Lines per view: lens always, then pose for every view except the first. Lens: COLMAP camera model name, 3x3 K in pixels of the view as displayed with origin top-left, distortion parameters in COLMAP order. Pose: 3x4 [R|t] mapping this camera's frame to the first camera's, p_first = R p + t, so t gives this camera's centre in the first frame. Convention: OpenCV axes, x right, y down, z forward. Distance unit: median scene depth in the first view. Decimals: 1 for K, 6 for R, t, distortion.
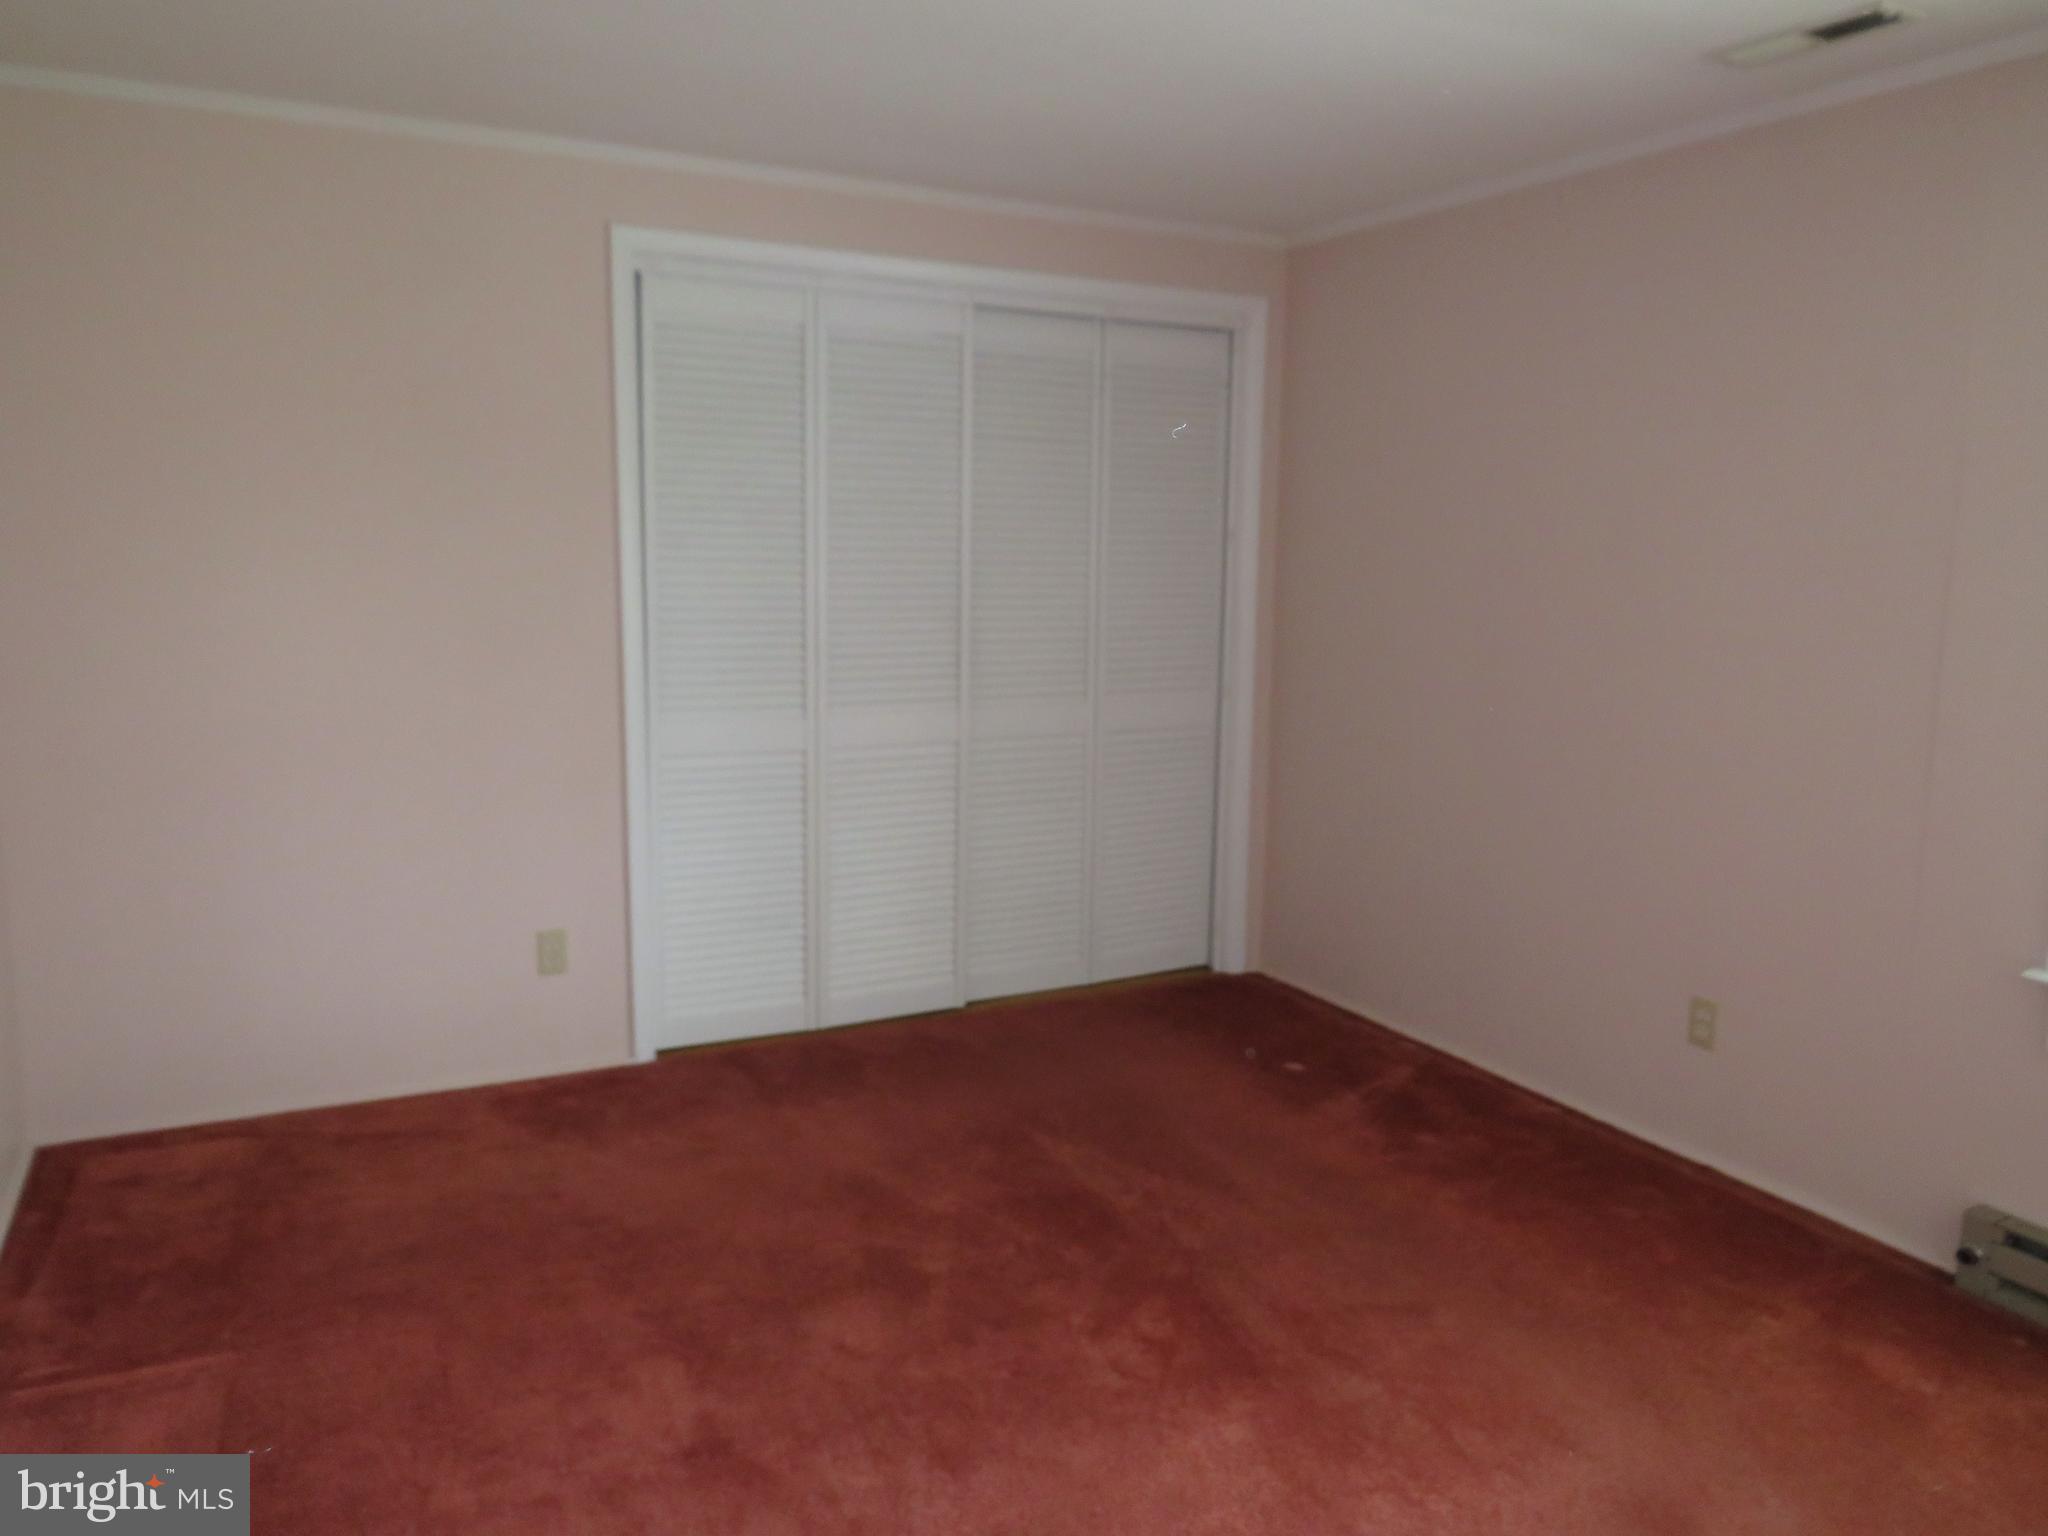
lens RADIAL K [[1479.5, 0, 1024.4], [0, 1479.5, 762.2], [0, 0, 1]] dist [-0.030170, 0.007954]
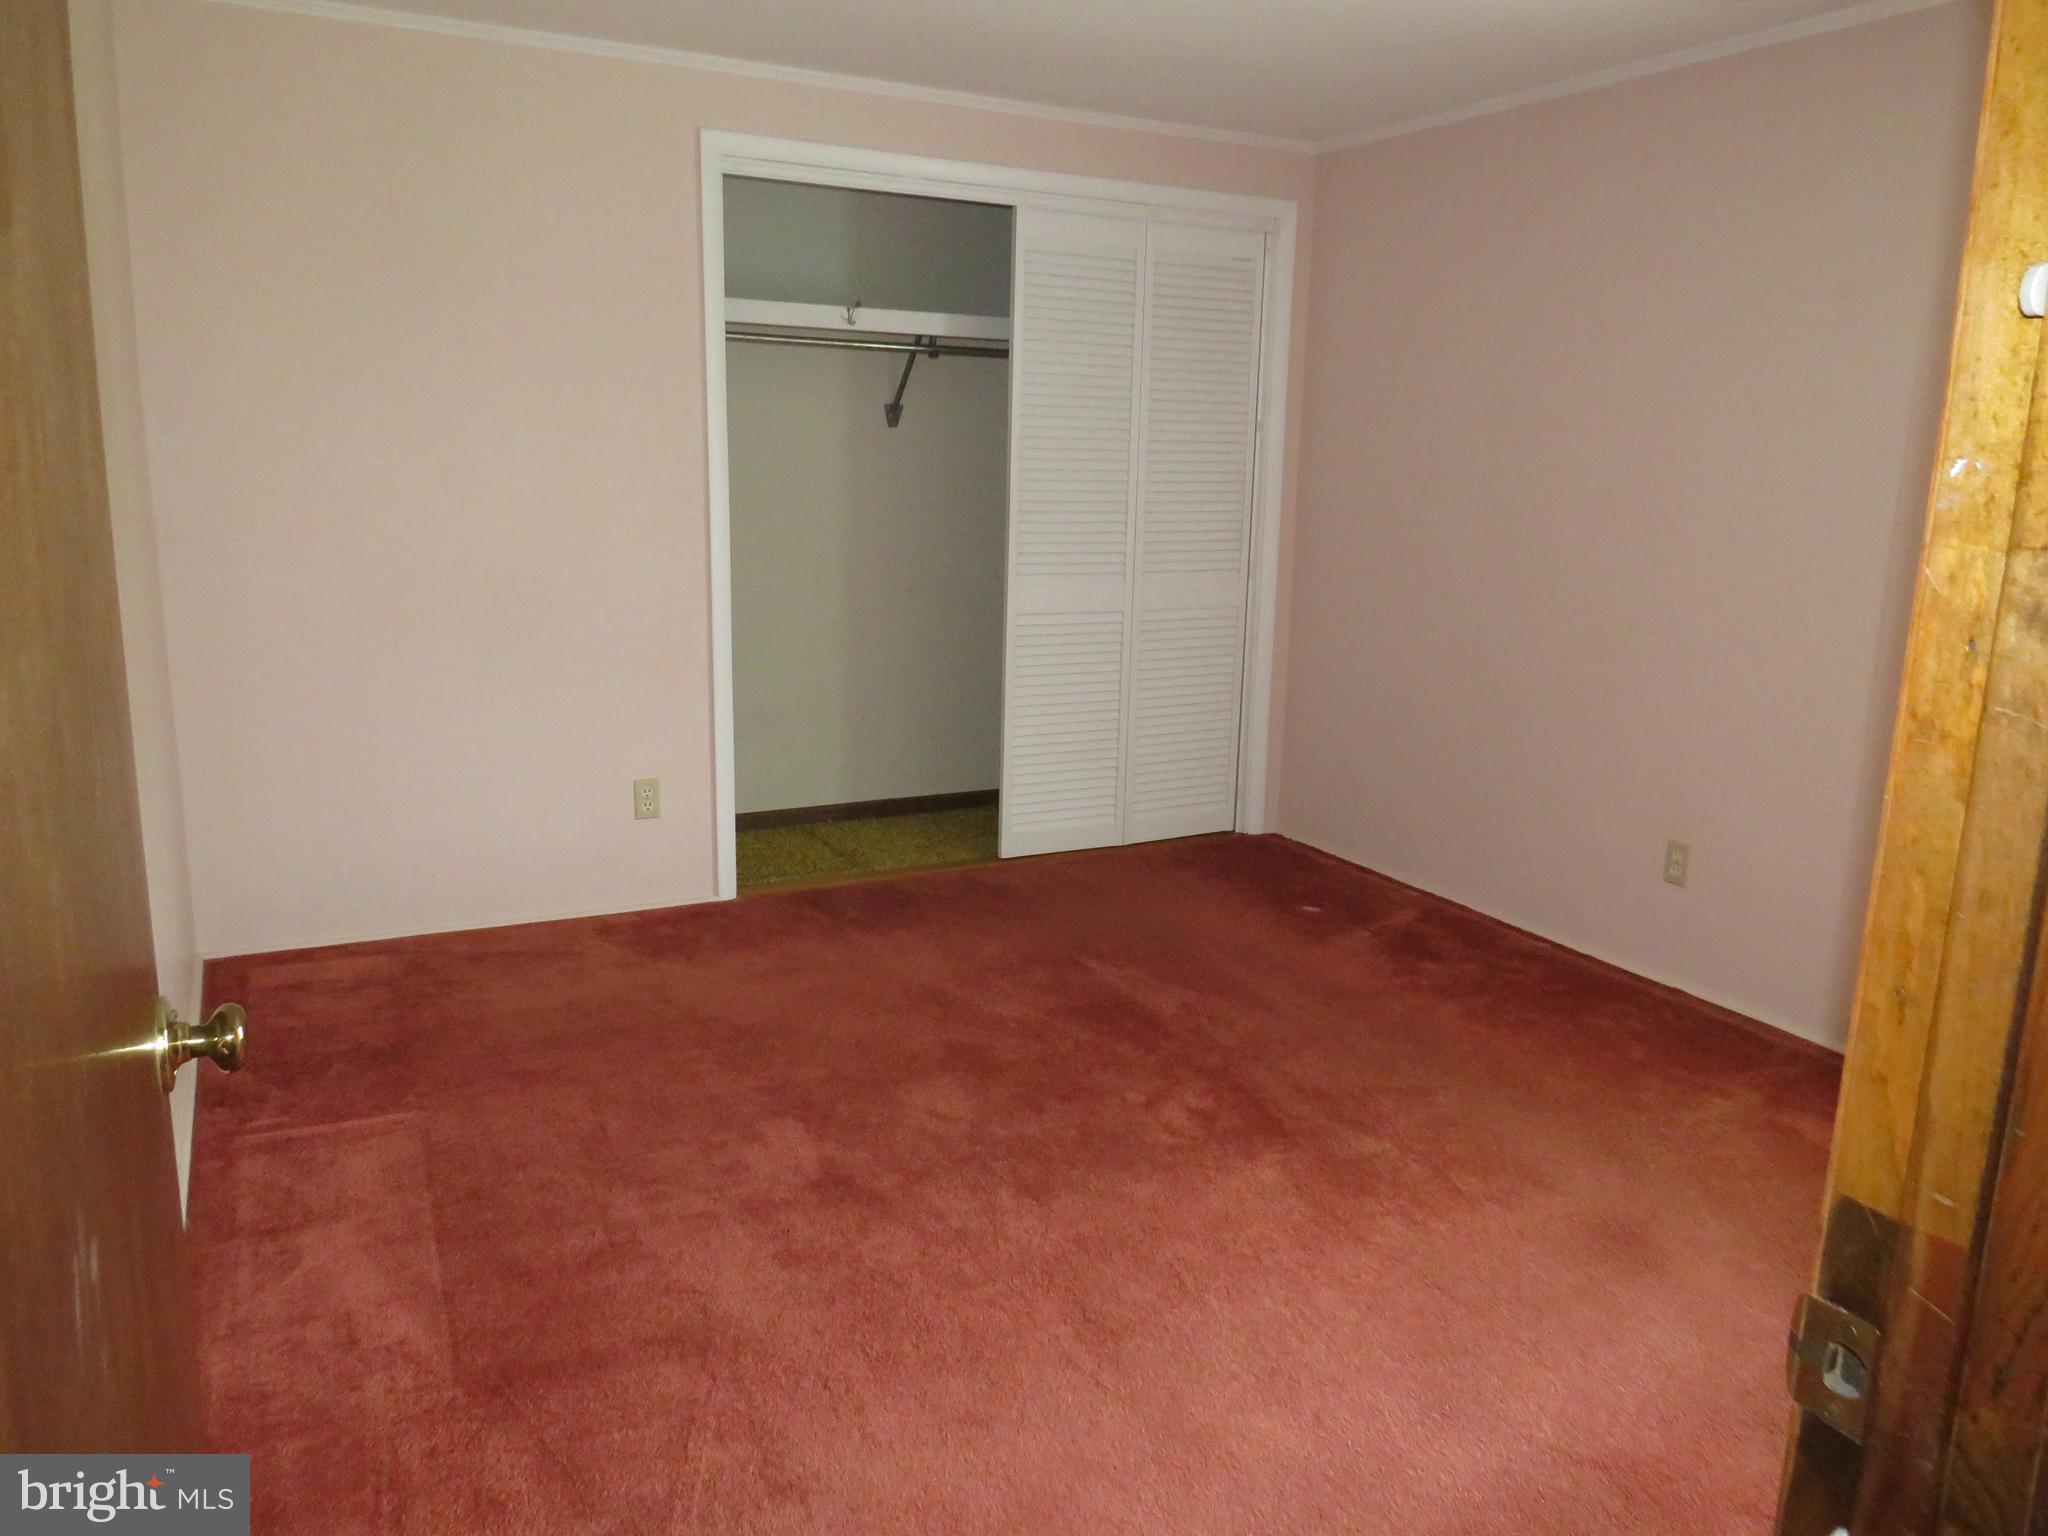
lens RADIAL K [[1479.5, 0, 1021.3], [0, 1479.5, 771.8], [0, 0, 1]] dist [-0.030170, 0.007954]
pose [[0.999946, 0.010350, -0.000825, -0.053406], [-0.010266, 0.997460, 0.070488, 0.038600], [0.001552, -0.070476, 0.997512, -0.155220]]
